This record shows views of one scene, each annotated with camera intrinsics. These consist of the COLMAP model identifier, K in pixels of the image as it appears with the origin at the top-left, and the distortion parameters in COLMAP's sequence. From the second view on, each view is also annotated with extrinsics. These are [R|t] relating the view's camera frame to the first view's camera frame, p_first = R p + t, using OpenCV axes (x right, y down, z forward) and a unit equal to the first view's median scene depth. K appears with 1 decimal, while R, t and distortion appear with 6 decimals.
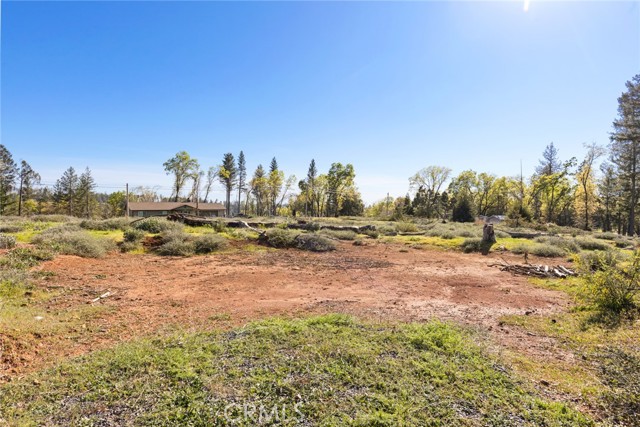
lens RADIAL K [[361.3, 0, 322.2], [0, 361.3, 210.5], [0, 0, 1]] dist [-0.001147, -0.000477]
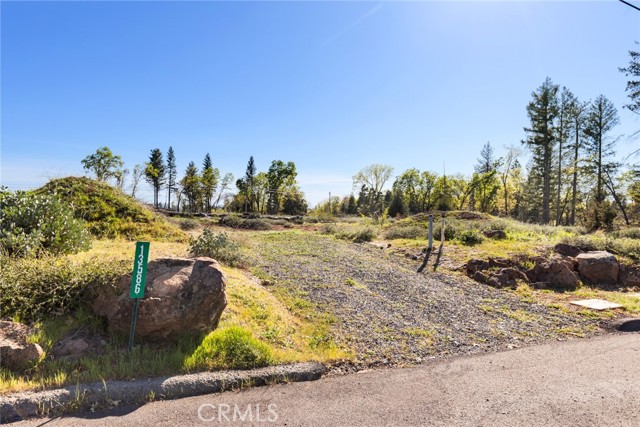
lens RADIAL K [[435.8, 0, 321.6], [0, 435.8, 216.4], [0, 0, 1]] dist [0.007465, 0.000312]
pose [[0.990880, -0.013545, 0.134064, 0.000555], [0.012822, 0.999898, 0.006259, 0.008191], [-0.134135, -0.004483, 0.990953, -0.142541]]
